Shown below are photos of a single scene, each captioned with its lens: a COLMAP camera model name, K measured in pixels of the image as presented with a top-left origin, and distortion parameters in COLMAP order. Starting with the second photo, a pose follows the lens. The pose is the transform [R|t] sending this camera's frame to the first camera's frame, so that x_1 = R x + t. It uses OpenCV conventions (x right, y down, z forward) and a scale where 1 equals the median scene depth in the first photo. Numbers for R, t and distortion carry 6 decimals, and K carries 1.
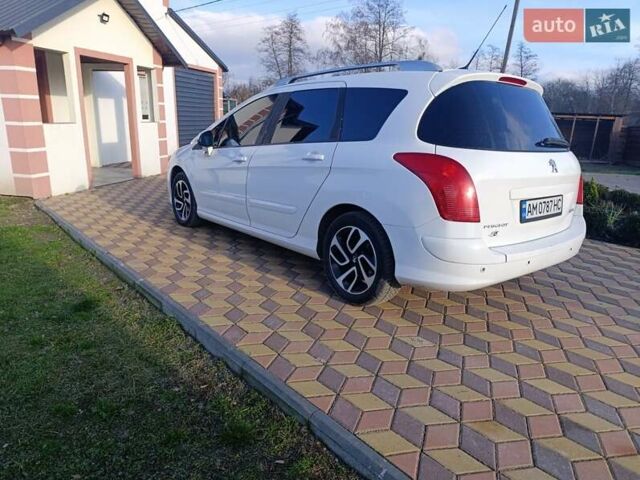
lens RADIAL K [[430.1, 0, 320.0], [0, 430.1, 240.0], [0, 0, 1]] dist [-0.000796, -0.000320]
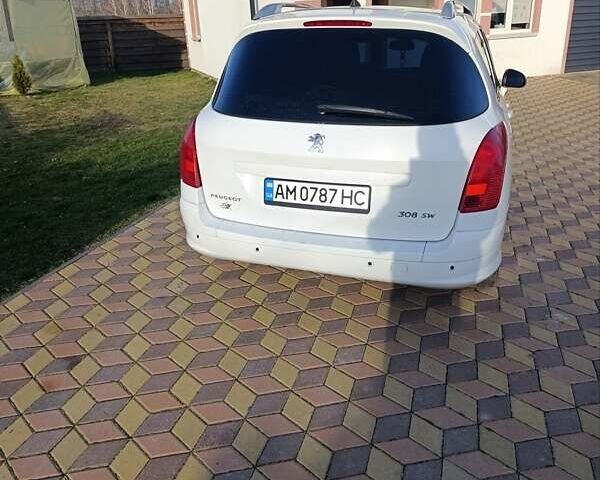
lens RADIAL K [[530.6, 0, 300.0], [0, 530.6, 240.0], [0, 0, 1]] dist [0.083609, -0.000239]
pose [[0.553197, 0.274971, -0.786361, 1.364336], [-0.180327, 0.961099, 0.209214, -0.205365], [0.813299, 0.026066, 0.581262, 0.441444]]
